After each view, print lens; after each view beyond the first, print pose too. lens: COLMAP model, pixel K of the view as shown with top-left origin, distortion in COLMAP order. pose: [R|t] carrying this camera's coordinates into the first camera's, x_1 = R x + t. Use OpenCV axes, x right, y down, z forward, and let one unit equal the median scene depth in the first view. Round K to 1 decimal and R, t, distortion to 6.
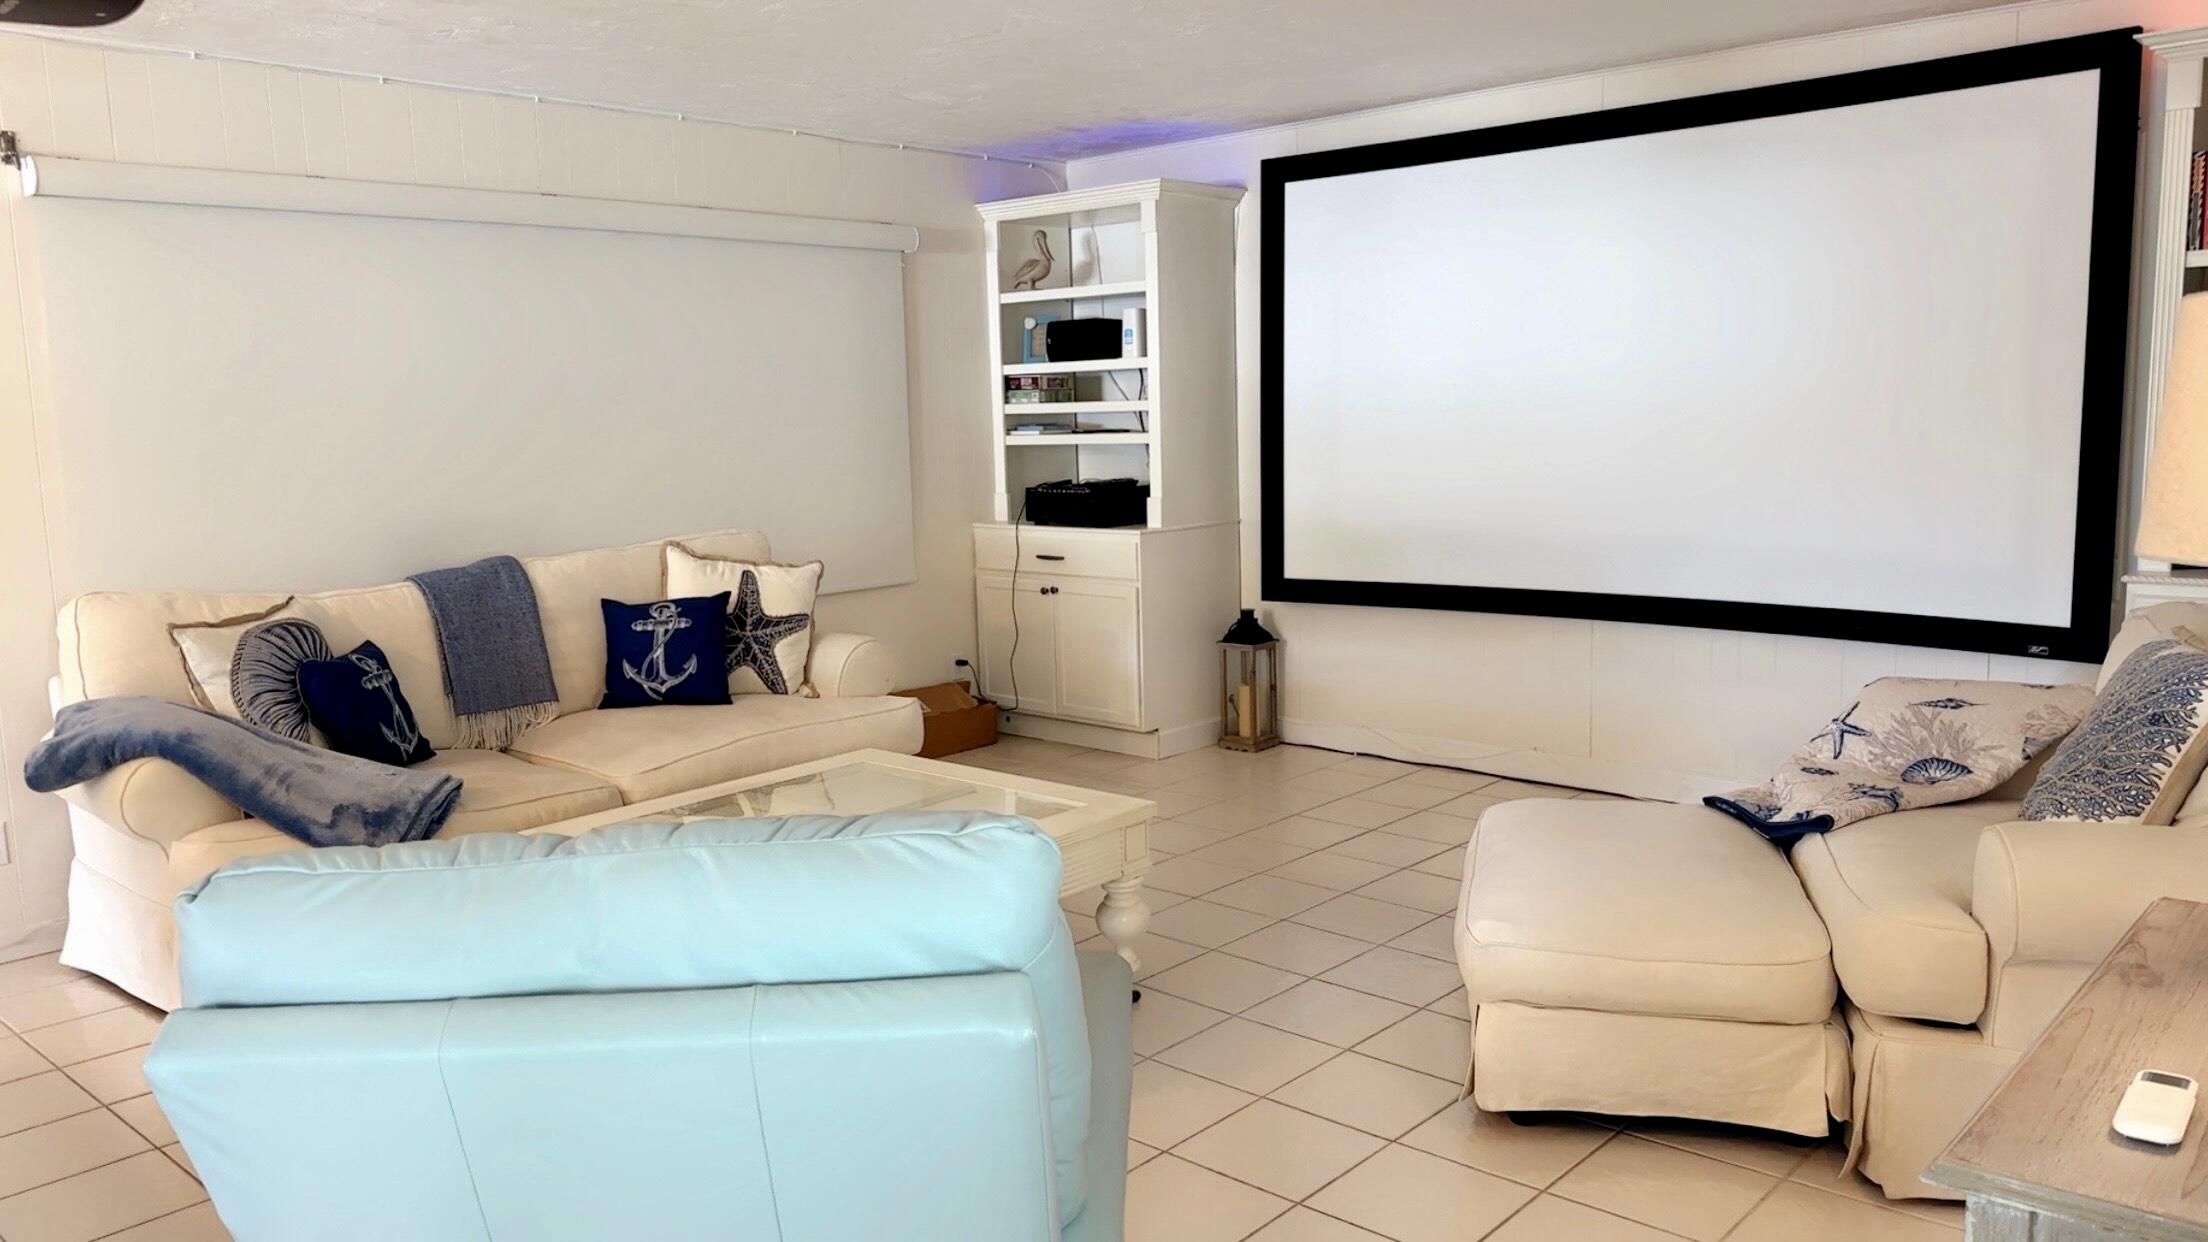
lens RADIAL K [[1648.7, 0, 1104.0], [0, 1648.7, 621.0], [0, 0, 1]] dist [0.129807, -0.227336]
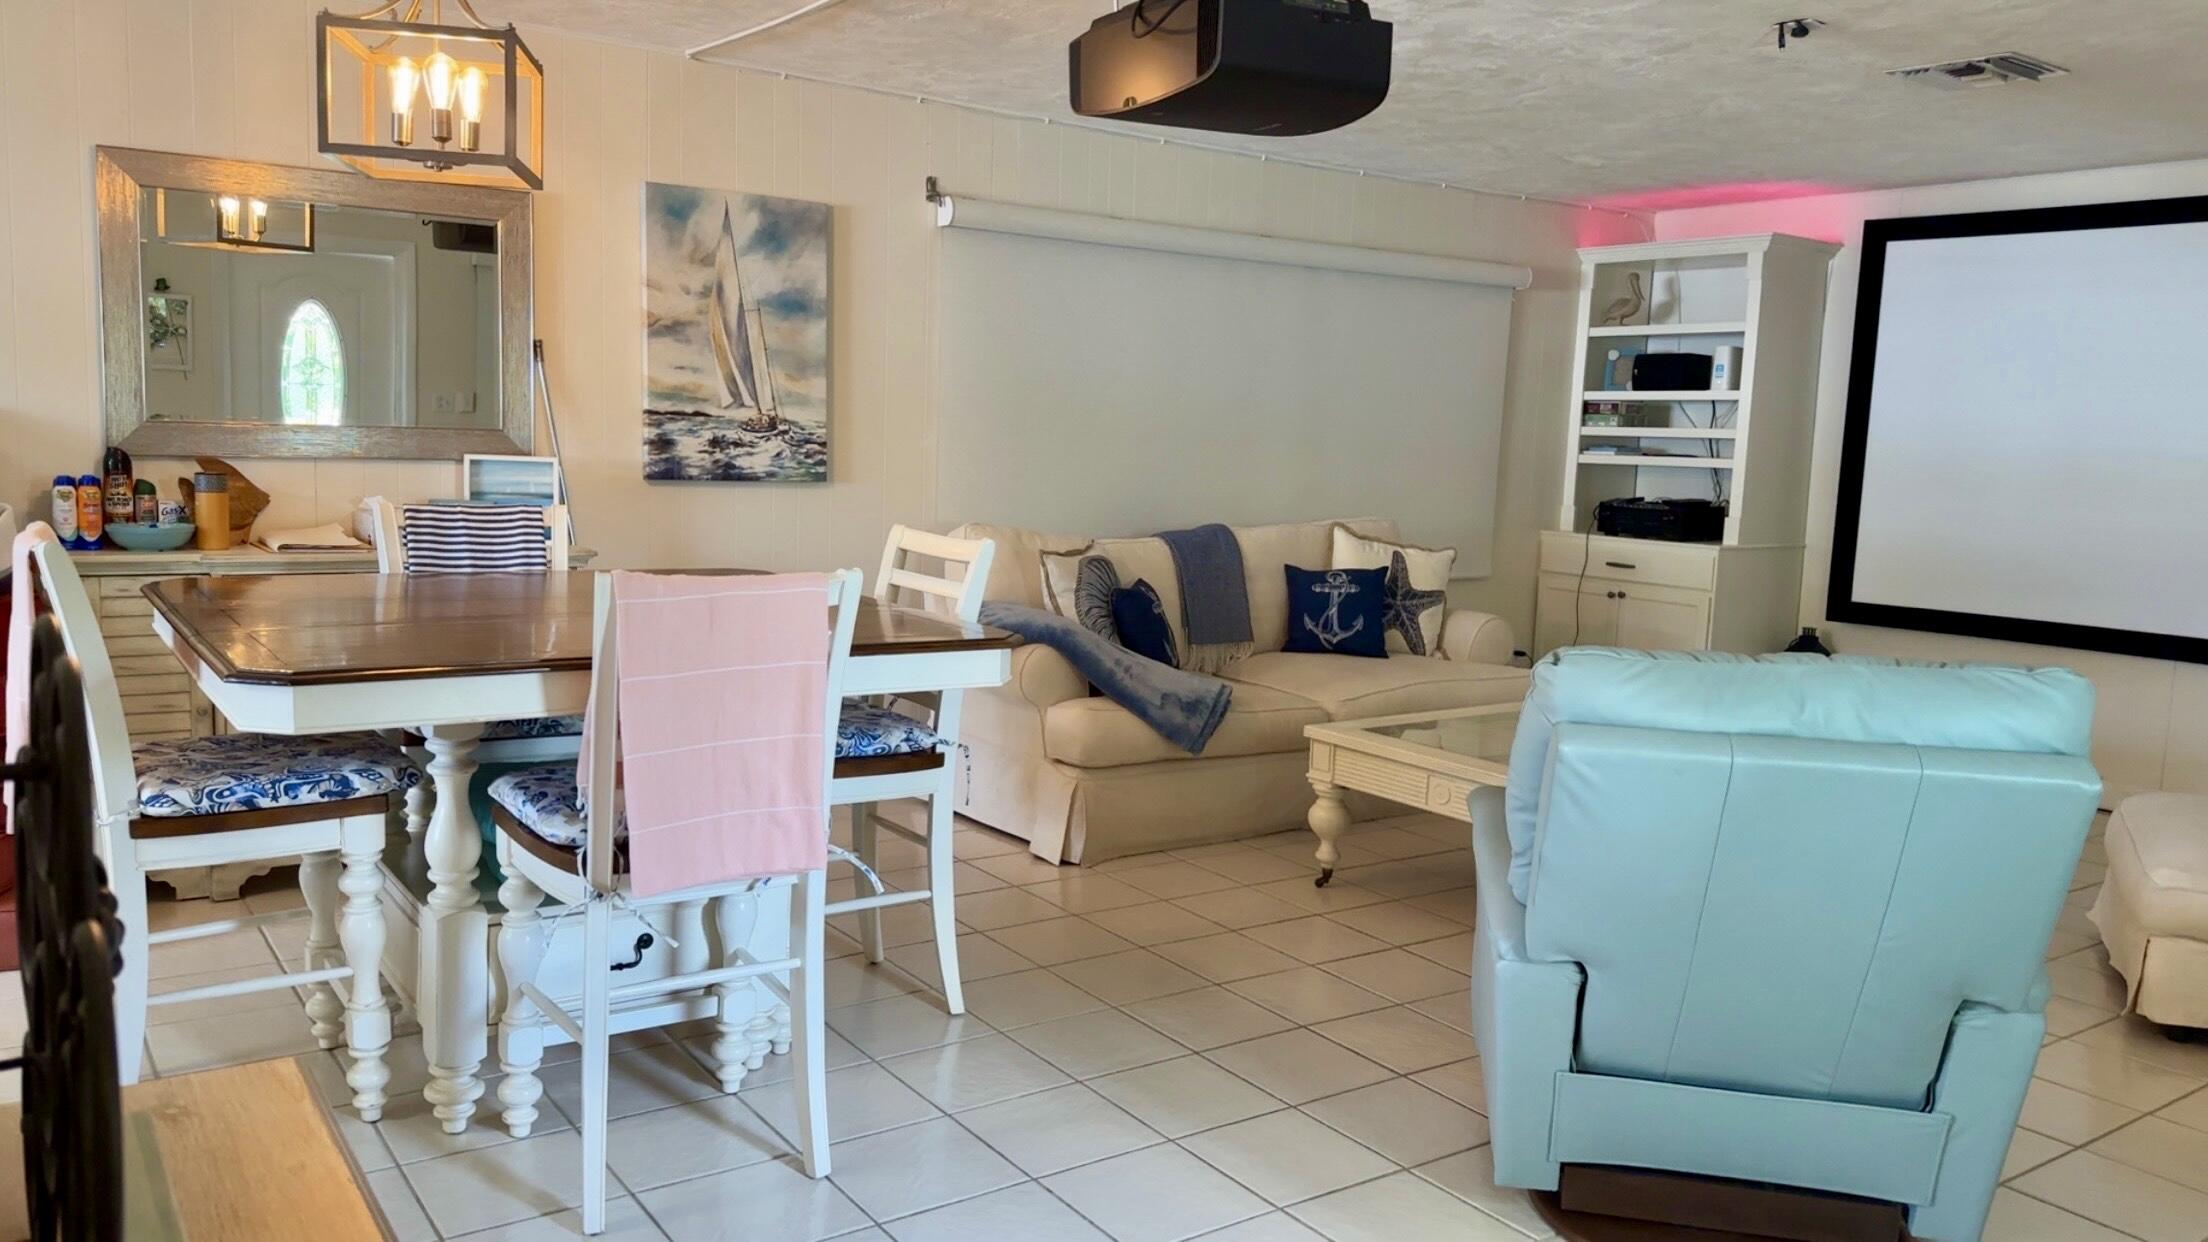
lens RADIAL K [[1648.7, 0, 1104.0], [0, 1648.7, 621.0], [0, 0, 1]] dist [0.129807, -0.227336]
pose [[0.972750, 0.088452, -0.214323, -0.133337], [-0.091211, 0.995827, -0.002998, 0.035763], [0.213164, 0.022465, 0.976758, -0.179372]]
